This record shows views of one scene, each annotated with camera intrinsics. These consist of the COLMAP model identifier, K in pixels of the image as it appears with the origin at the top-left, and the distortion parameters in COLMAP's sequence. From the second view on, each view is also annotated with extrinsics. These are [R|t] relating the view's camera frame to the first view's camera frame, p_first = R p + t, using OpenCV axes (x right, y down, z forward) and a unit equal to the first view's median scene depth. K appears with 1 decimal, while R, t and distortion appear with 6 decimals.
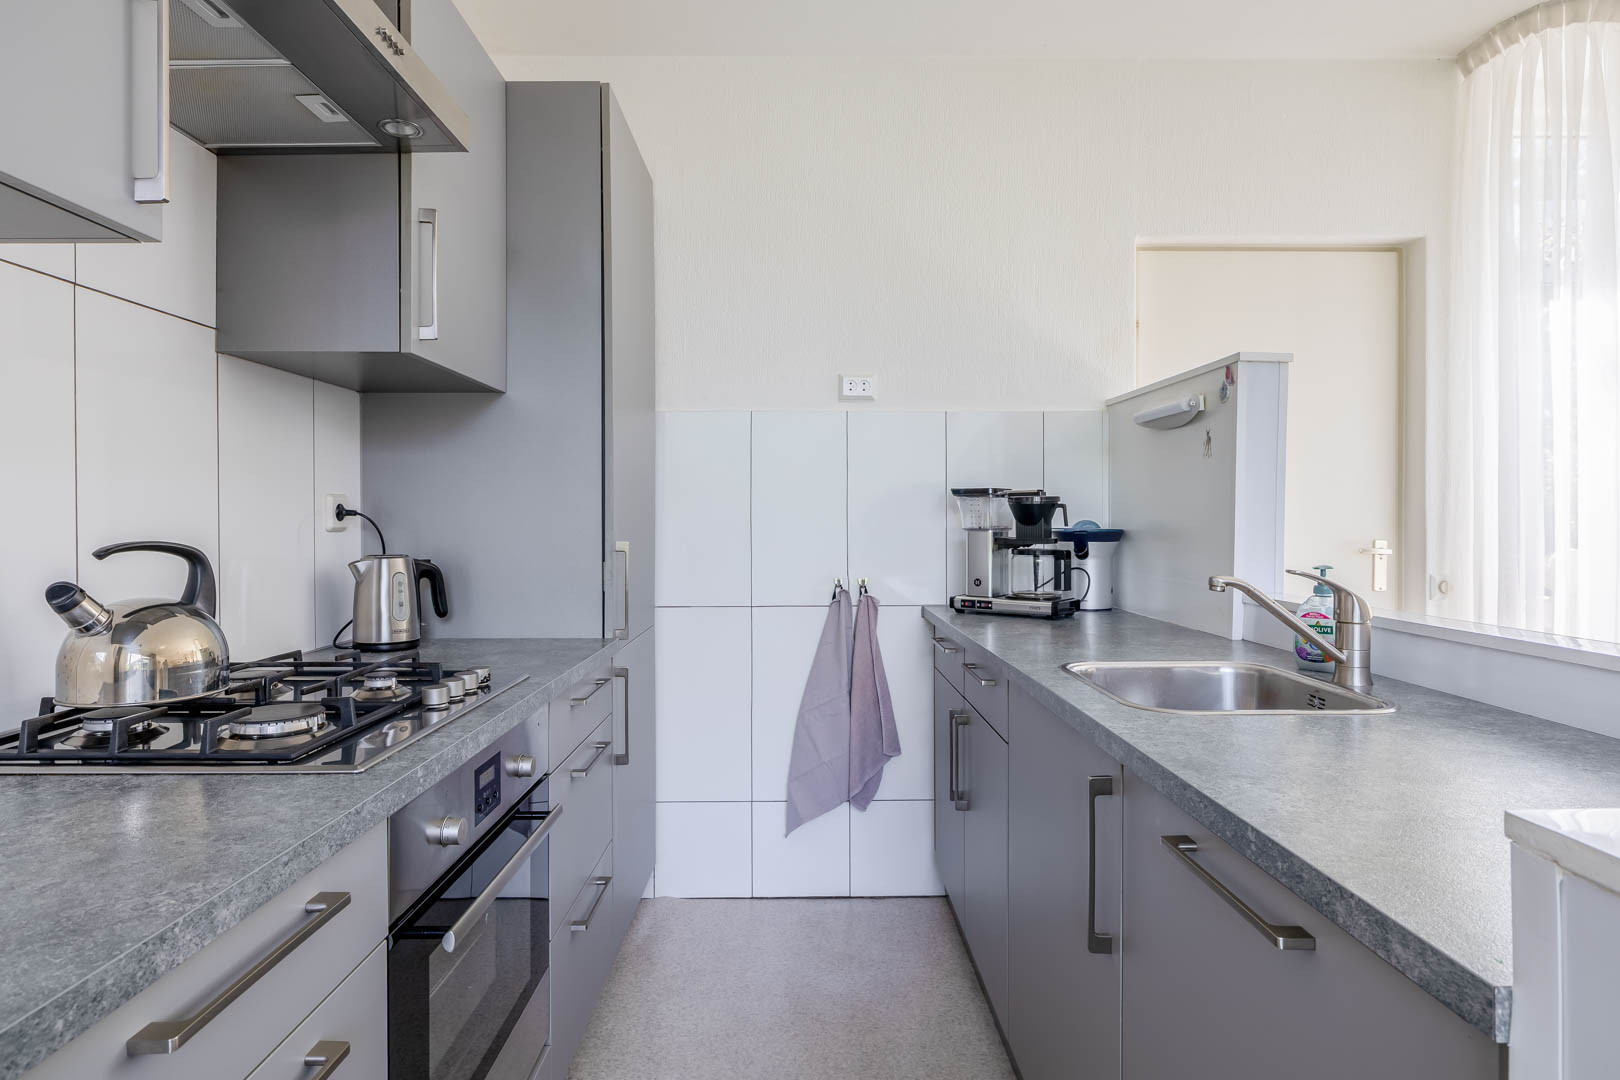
lens RADIAL K [[867.4, 0, 810.0], [0, 867.4, 525.4], [0, 0, 1]] dist [0.000661, -0.000047]
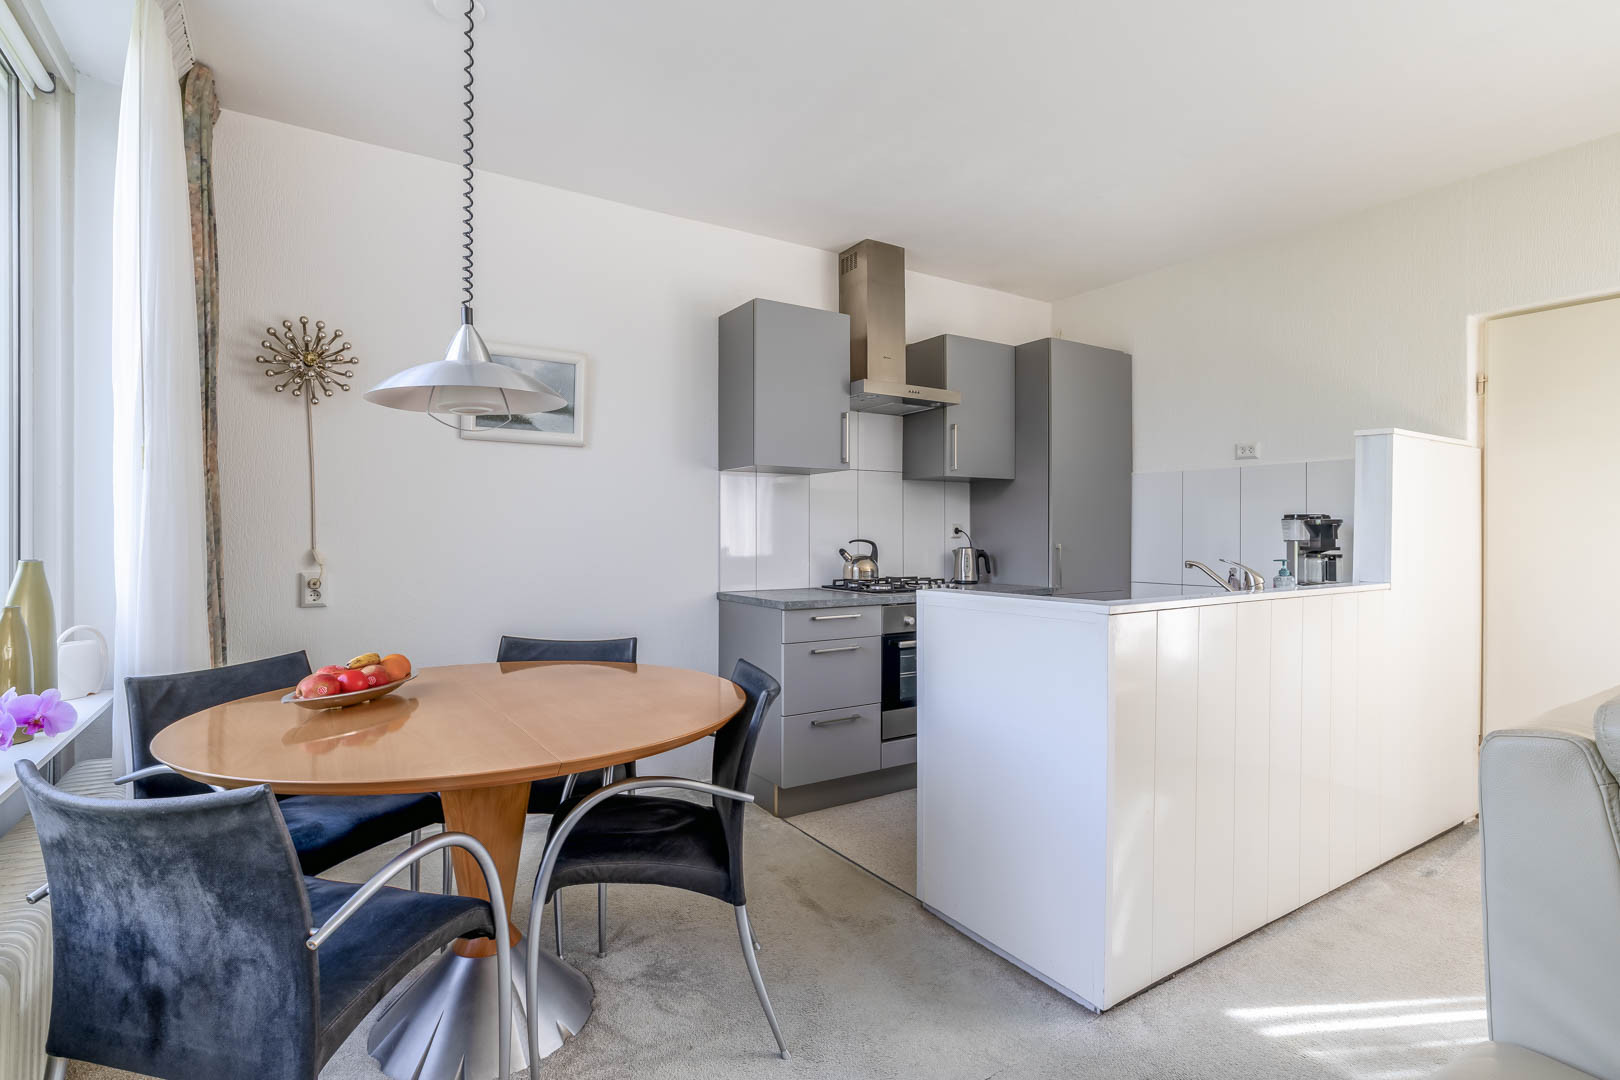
lens RADIAL K [[778.5, 0, 793.7], [0, 778.5, 532.0], [0, 0, 1]] dist [-0.010858, 0.001109]
pose [[0.512517, 0.001779, -0.858675, 1.498368], [-0.005373, 0.999985, -0.001135, -0.006904], [0.858660, 0.005195, 0.512519, -0.756641]]
